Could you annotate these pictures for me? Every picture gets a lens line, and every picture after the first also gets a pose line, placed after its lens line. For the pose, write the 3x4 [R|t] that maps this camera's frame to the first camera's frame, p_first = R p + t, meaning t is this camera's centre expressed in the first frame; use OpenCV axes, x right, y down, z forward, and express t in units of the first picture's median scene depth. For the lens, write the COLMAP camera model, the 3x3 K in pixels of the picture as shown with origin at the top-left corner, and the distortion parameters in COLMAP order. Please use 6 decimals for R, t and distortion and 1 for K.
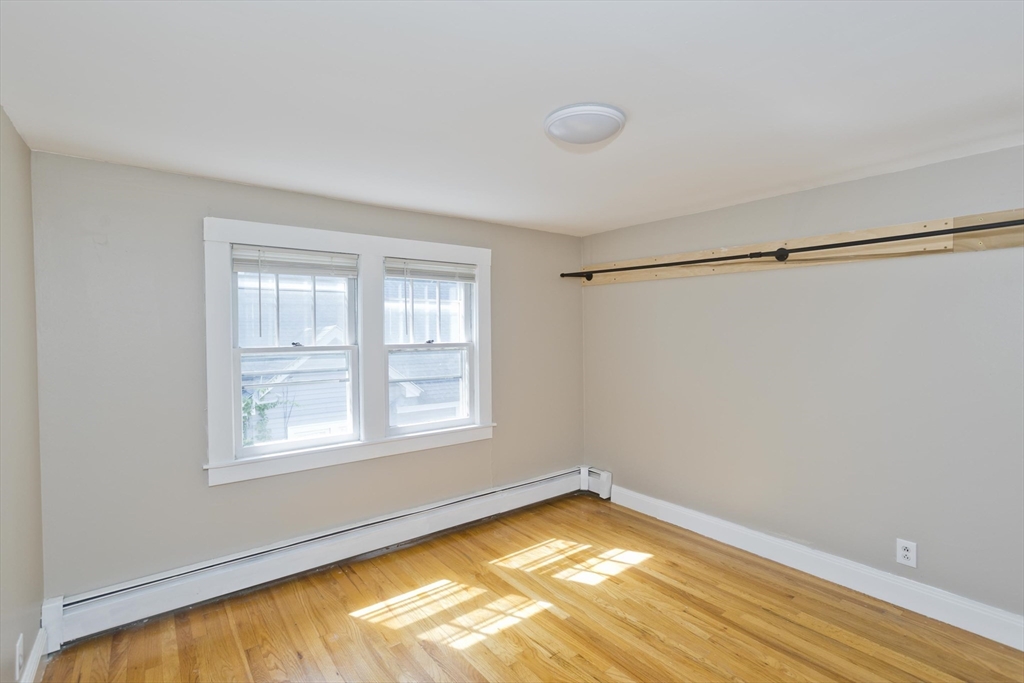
lens RADIAL K [[496.5, 0, 517.4], [0, 496.5, 338.4], [0, 0, 1]] dist [-0.046945, 0.031978]
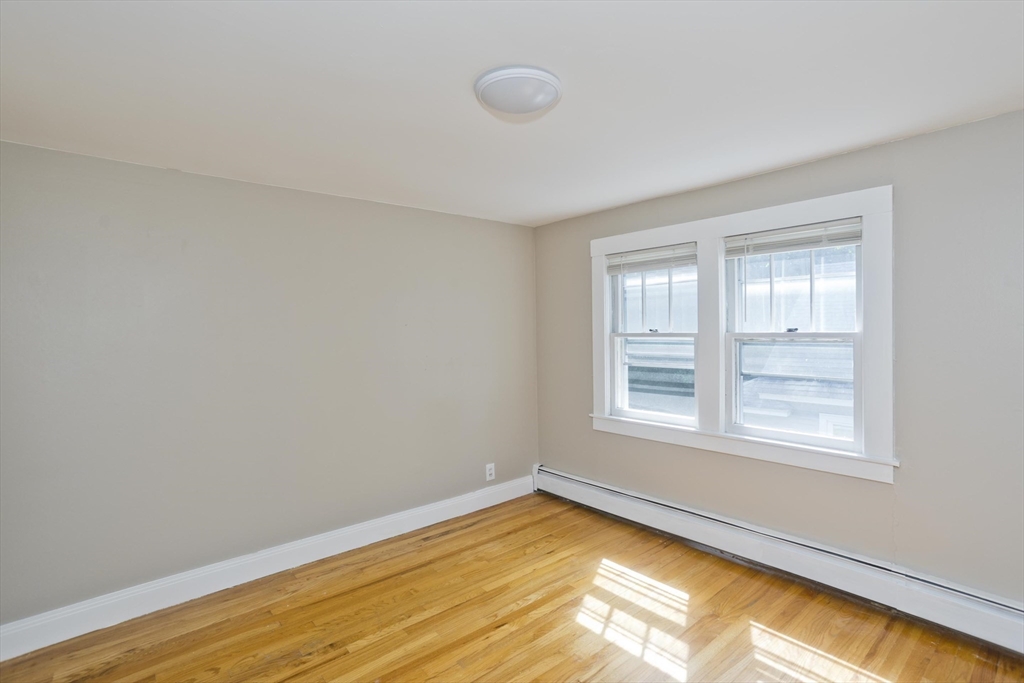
lens RADIAL K [[496.5, 0, 517.4], [0, 496.5, 338.4], [0, 0, 1]] dist [-0.046945, 0.031978]
pose [[0.027871, 0.021778, -0.999374, 0.690639], [-0.007462, 0.999739, 0.021578, 0.007240], [0.999584, 0.006856, 0.028026, 0.632270]]
